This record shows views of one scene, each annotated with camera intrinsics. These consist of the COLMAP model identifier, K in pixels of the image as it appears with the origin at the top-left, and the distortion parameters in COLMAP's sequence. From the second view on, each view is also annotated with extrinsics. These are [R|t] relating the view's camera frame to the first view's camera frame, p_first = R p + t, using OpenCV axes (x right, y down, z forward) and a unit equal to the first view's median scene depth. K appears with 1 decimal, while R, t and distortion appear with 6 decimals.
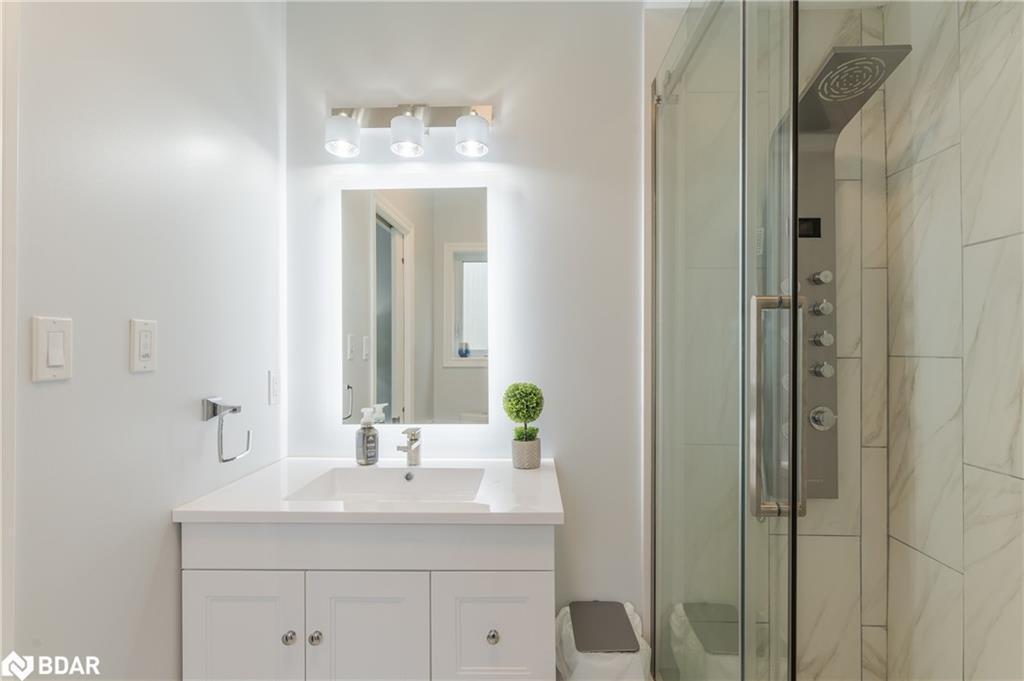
lens RADIAL K [[497.5, 0, 508.4], [0, 497.5, 343.6], [0, 0, 1]] dist [-0.002972, -0.002435]
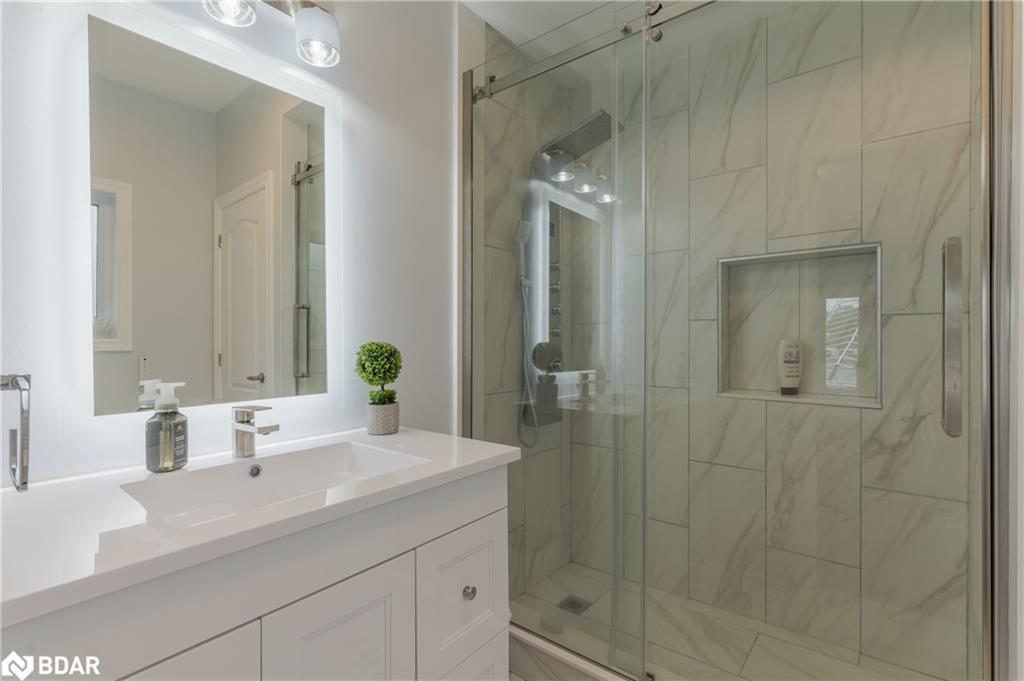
lens RADIAL K [[497.5, 0, 506.7], [0, 497.5, 340.4], [0, 0, 1]] dist [-0.002972, -0.002435]
pose [[0.582326, 0.002948, 0.812950, -0.555134], [-0.006222, 0.999980, 0.000830, 0.072743], [-0.812932, -0.005541, 0.582333, 0.275873]]
